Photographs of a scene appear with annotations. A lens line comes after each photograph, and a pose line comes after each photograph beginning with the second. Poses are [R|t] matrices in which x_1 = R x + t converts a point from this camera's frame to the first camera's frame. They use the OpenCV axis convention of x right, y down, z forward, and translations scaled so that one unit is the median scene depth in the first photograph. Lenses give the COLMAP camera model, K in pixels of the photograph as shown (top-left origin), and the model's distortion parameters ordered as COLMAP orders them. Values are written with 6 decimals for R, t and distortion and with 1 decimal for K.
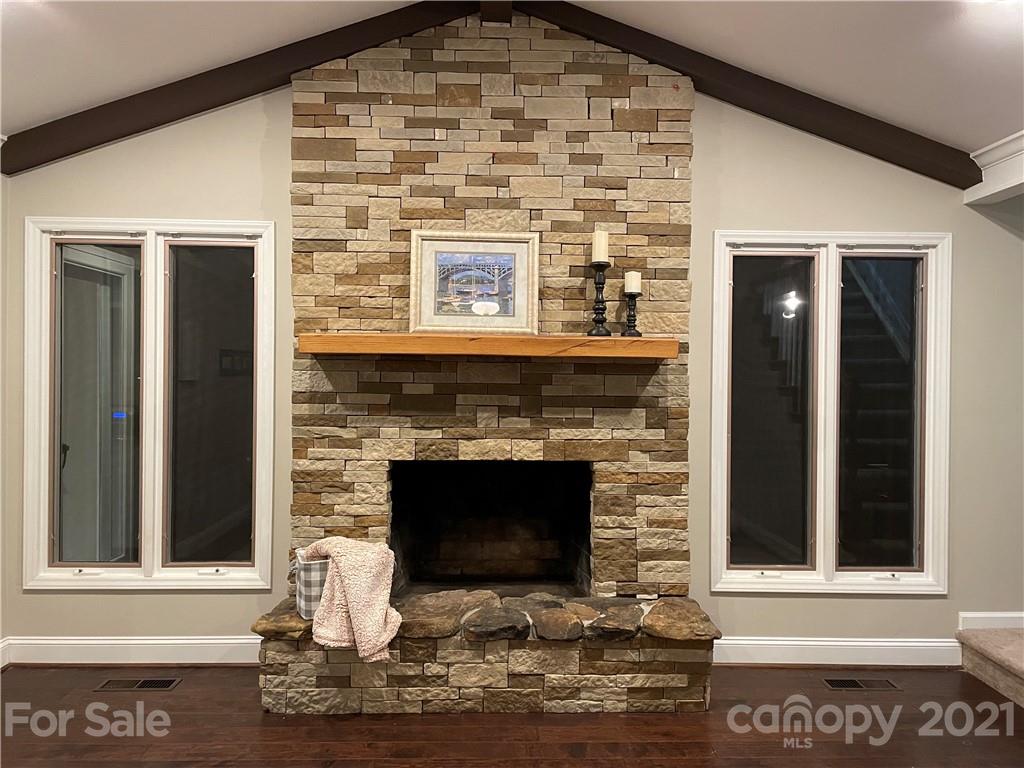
lens RADIAL K [[776.8, 0, 508.8], [0, 776.8, 380.6], [0, 0, 1]] dist [0.074208, -0.081881]
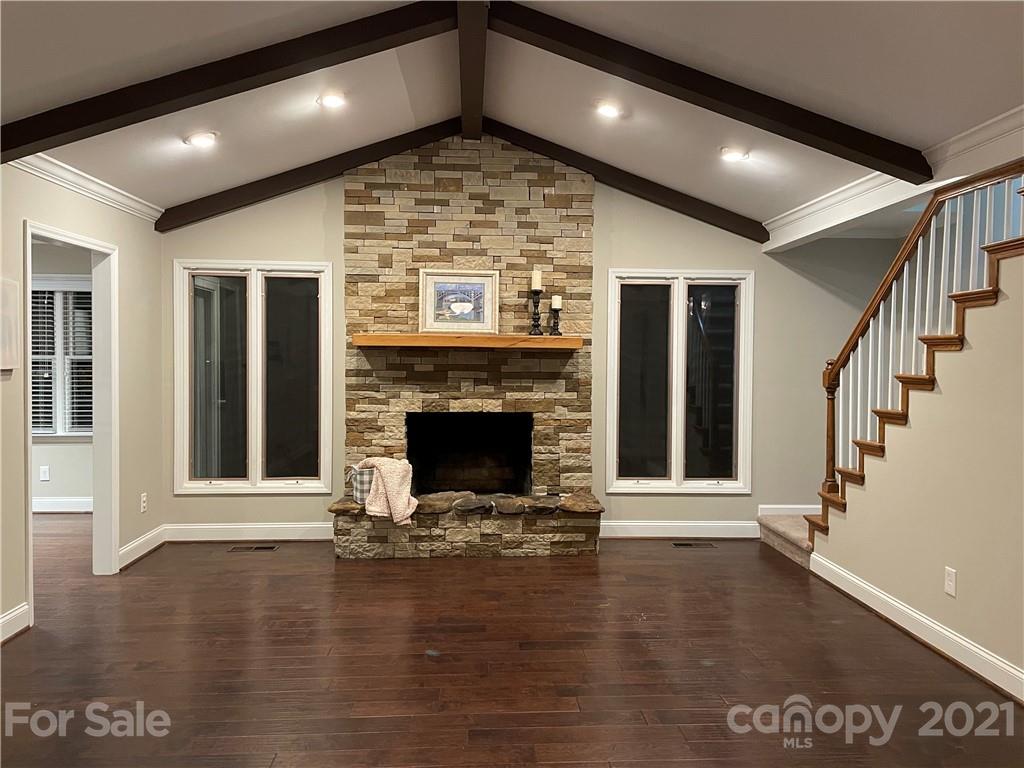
lens RADIAL K [[776.8, 0, 518.6], [0, 776.8, 384.9], [0, 0, 1]] dist [0.074208, -0.081881]
pose [[0.998836, -0.003185, 0.048132, 0.001287], [0.002124, 0.999754, 0.022072, 0.010983], [-0.048191, -0.021944, 0.998597, -0.613521]]
